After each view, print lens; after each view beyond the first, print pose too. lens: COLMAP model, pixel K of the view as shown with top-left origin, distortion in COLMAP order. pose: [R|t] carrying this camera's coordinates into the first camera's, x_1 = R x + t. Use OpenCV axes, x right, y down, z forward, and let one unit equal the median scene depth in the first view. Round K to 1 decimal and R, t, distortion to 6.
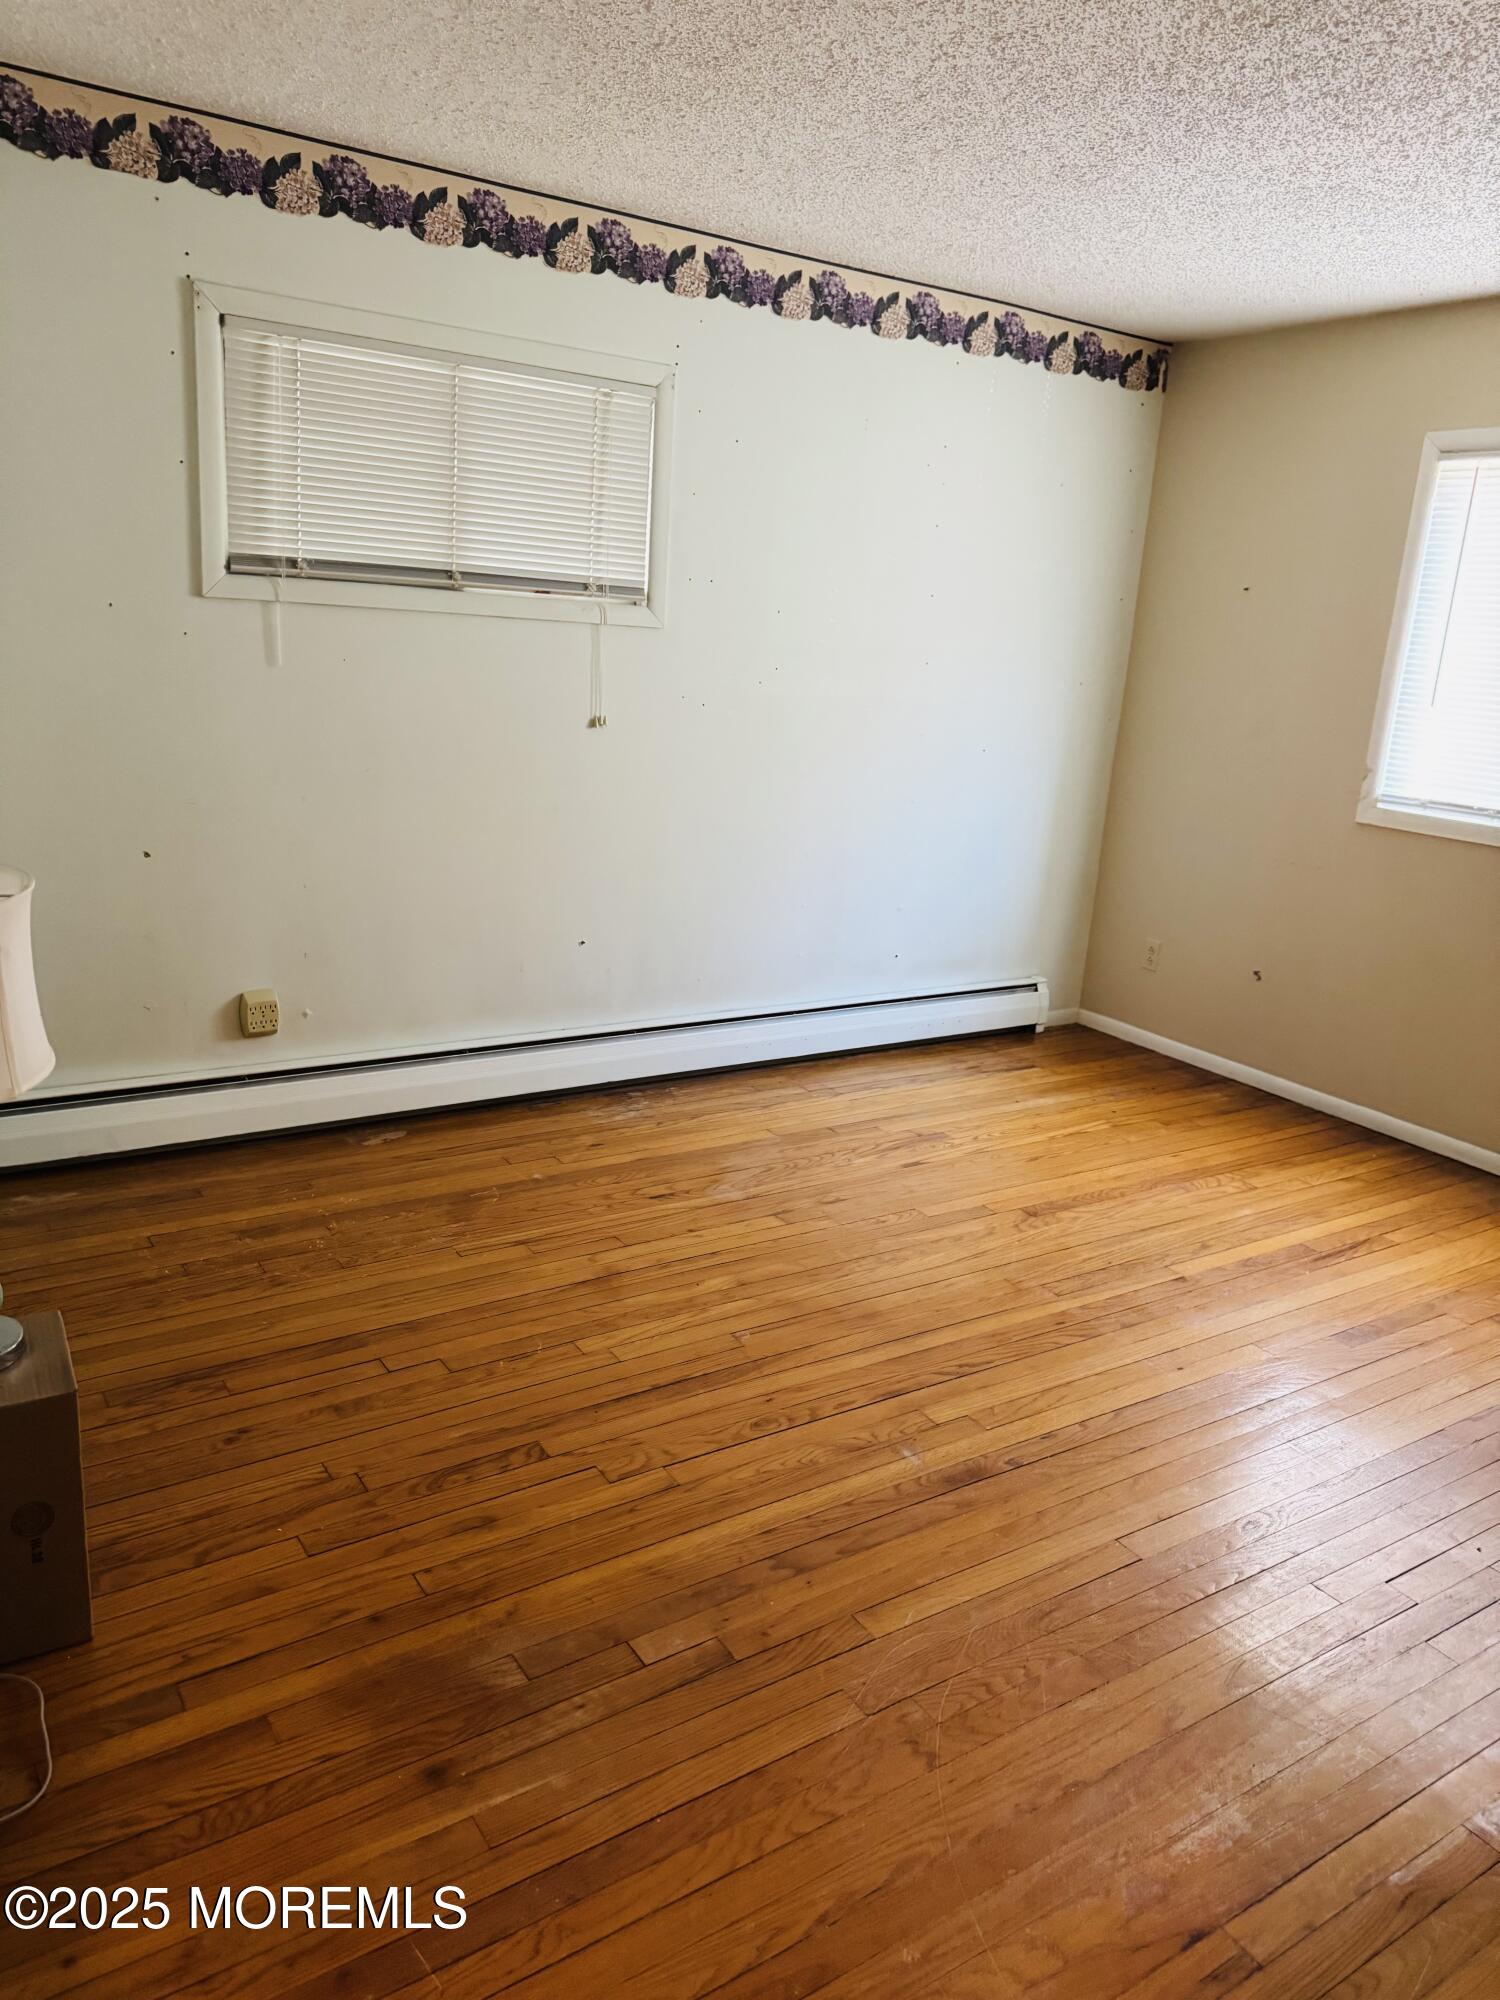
lens RADIAL K [[1407.5, 0, 737.6], [0, 1407.5, 1002.6], [0, 0, 1]] dist [0.023971, -0.027958]
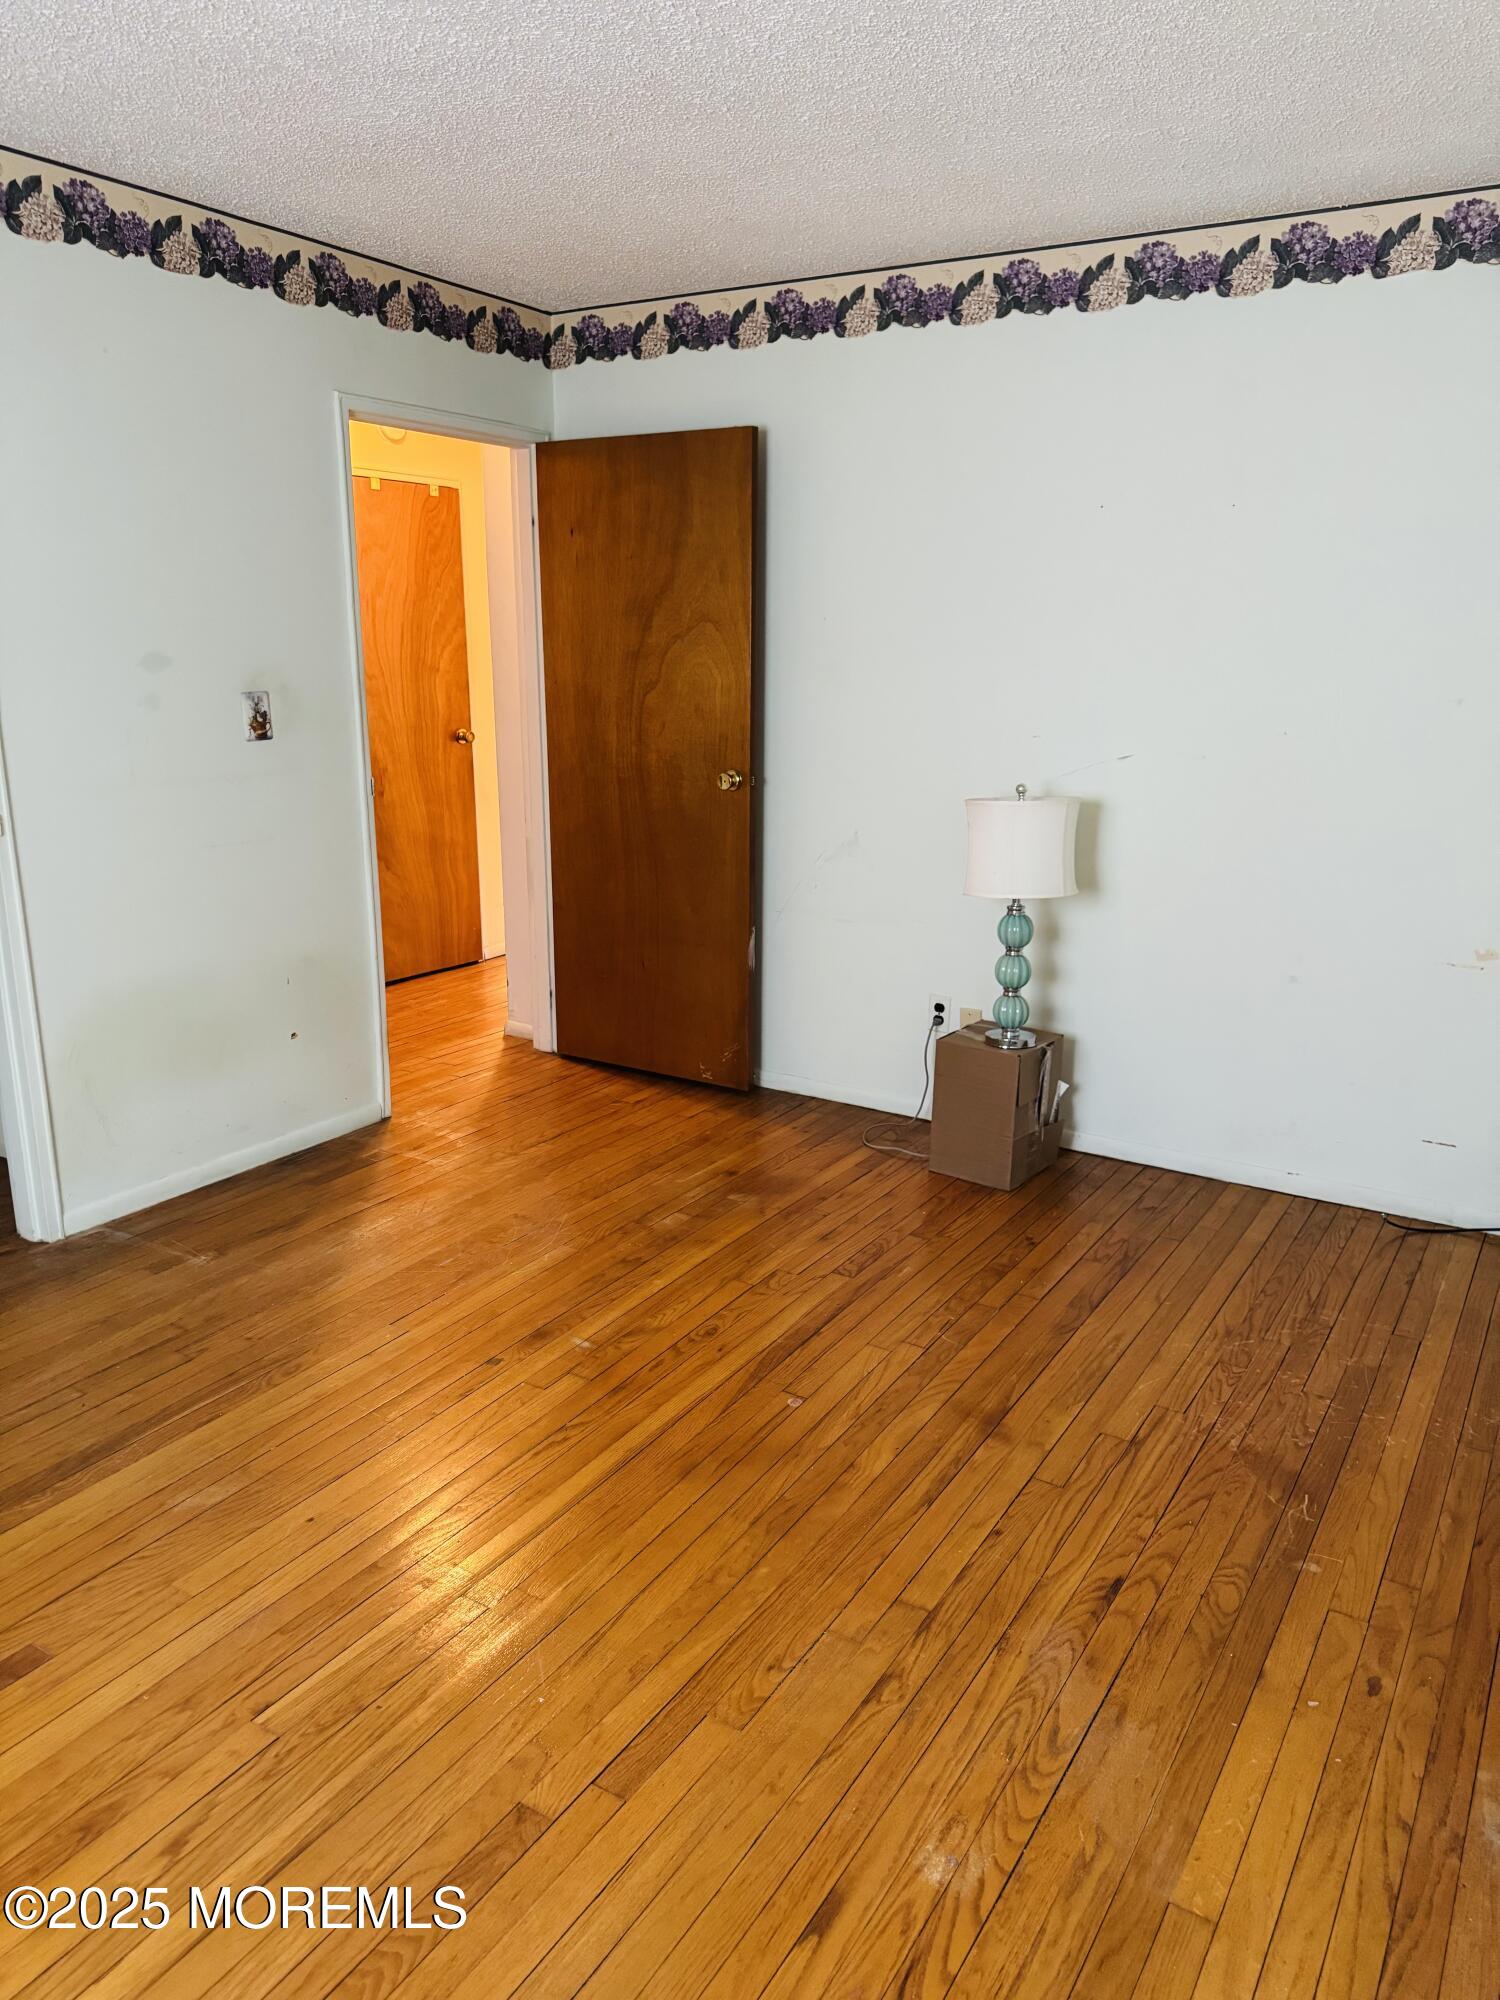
lens RADIAL K [[1407.5, 0, 737.6], [0, 1407.5, 1002.6], [0, 0, 1]] dist [0.023971, -0.027958]
pose [[-0.908398, 0.031934, -0.416886, 0.441366], [-0.172042, 0.880209, 0.442306, -0.426414], [0.381072, 0.473511, -0.794085, 1.681535]]
